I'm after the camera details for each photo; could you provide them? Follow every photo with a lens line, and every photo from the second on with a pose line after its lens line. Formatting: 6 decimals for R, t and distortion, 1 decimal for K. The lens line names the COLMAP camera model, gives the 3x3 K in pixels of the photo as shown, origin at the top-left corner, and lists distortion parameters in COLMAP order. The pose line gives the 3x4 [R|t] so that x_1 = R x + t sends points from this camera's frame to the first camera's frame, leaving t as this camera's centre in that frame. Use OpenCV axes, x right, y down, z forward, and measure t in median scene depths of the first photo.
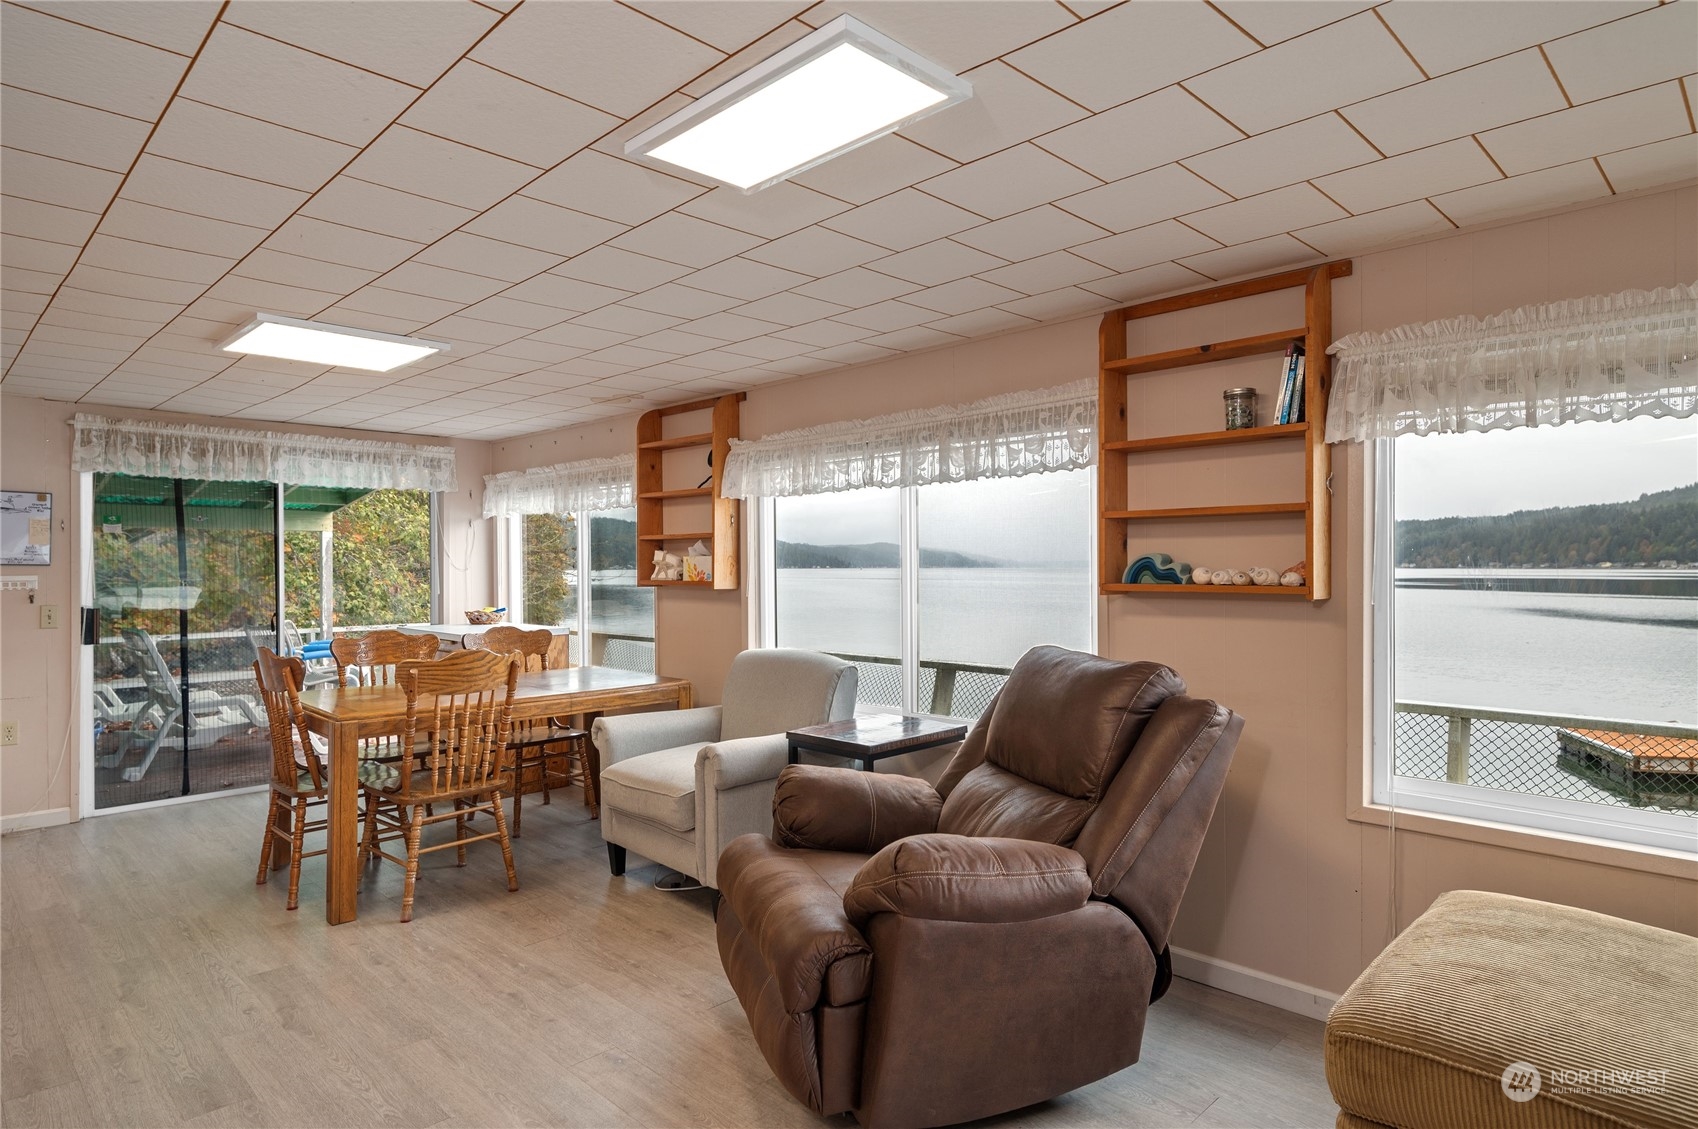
lens RADIAL K [[949.9, 0, 851.0], [0, 949.9, 565.8], [0, 0, 1]] dist [0.006718, -0.001735]
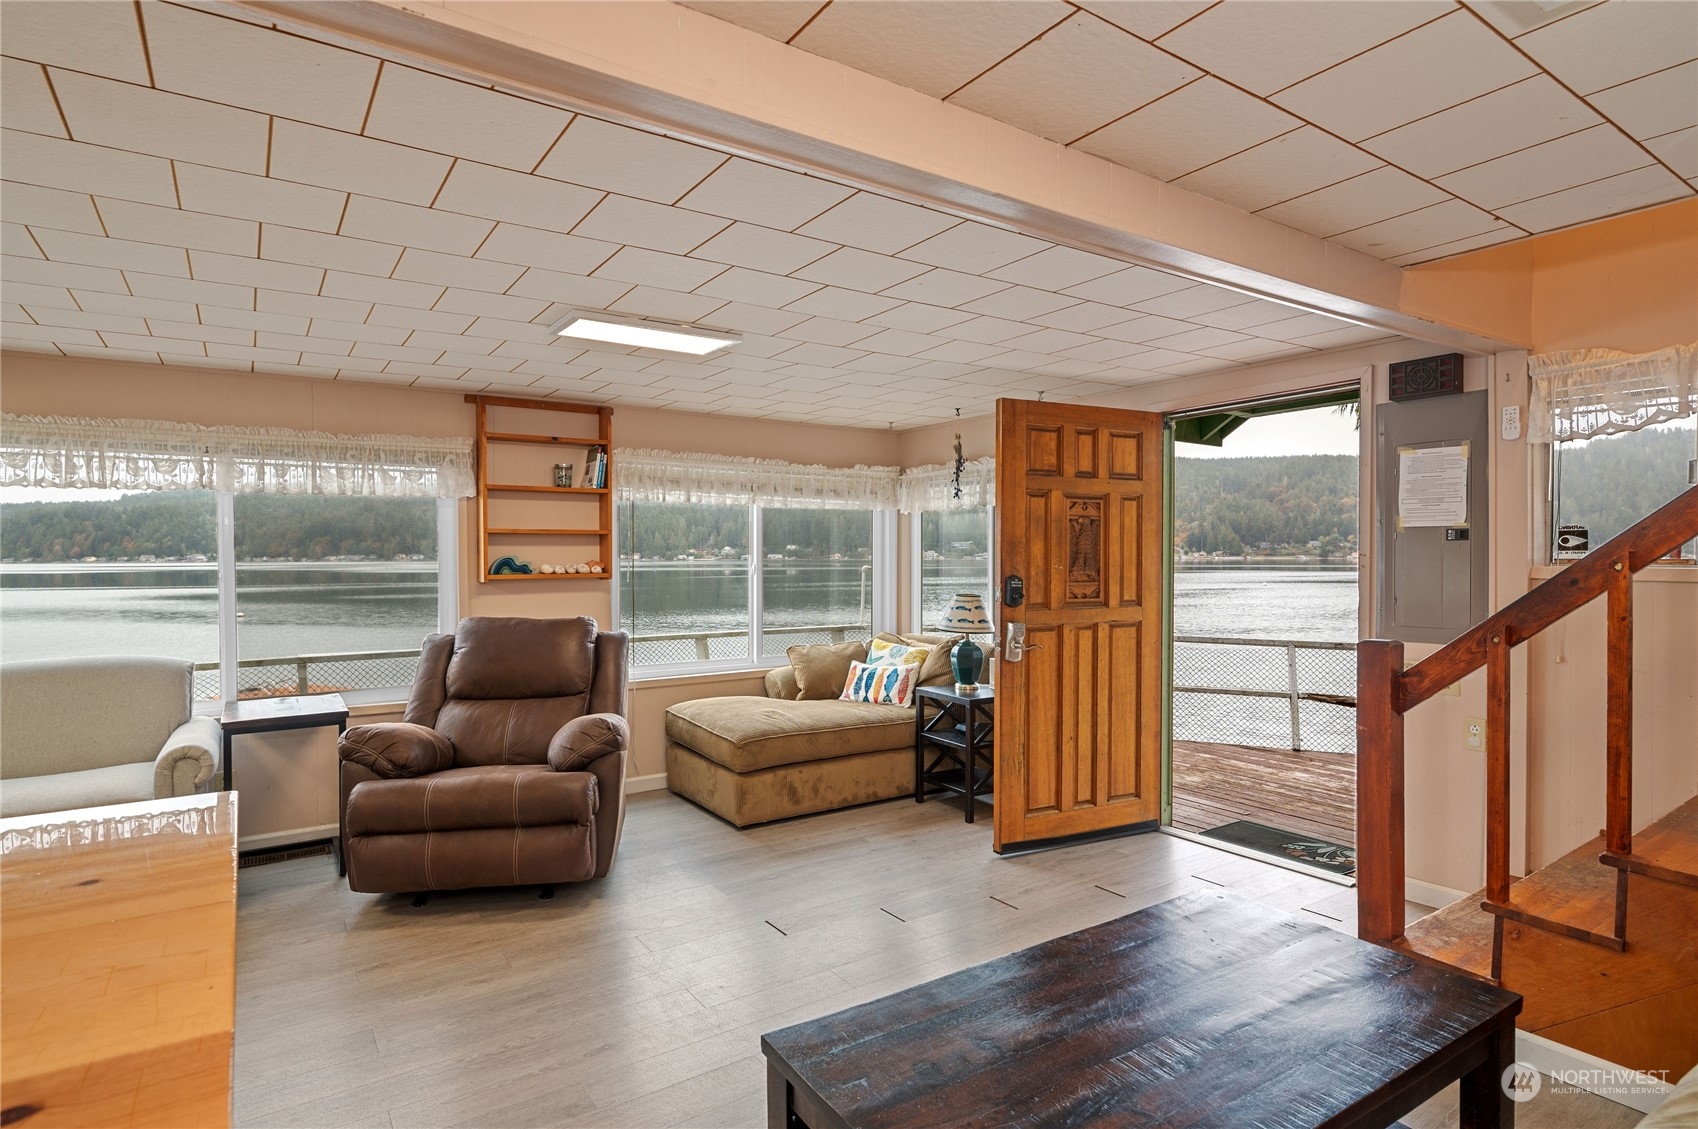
lens RADIAL K [[890.6, 0, 843.5], [0, 890.6, 564.8], [0, 0, 1]] dist [0.000088, -0.000007]
pose [[0.182717, -0.009026, 0.983124, -0.667477], [0.003505, 0.999957, 0.008530, -0.005051], [-0.983159, 0.001887, 0.182741, 0.104193]]
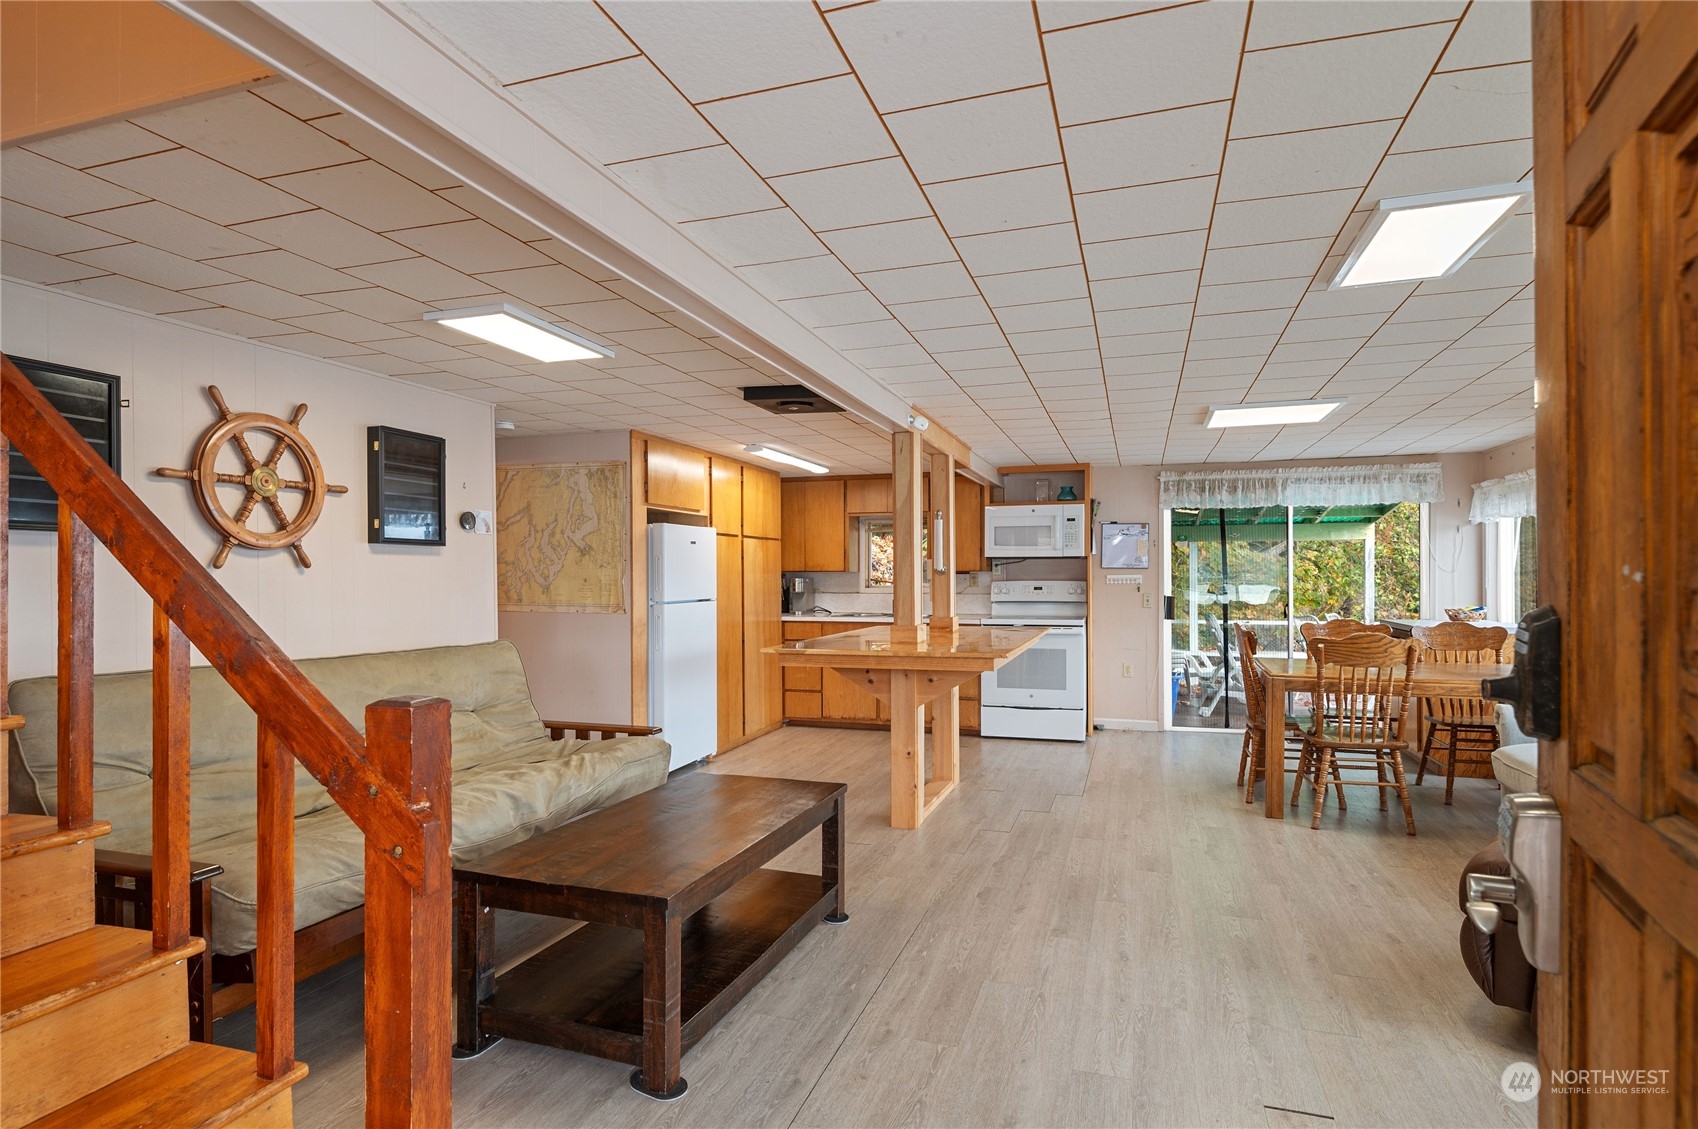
lens RADIAL K [[890.6, 0, 848.0], [0, 890.6, 568.2], [0, 0, 1]] dist [0.000088, -0.000007]
pose [[0.450806, -0.003510, -0.892615, 0.262910], [0.002727, 0.999993, -0.002555, 0.001238], [0.892618, -0.001282, 0.450813, -0.121270]]
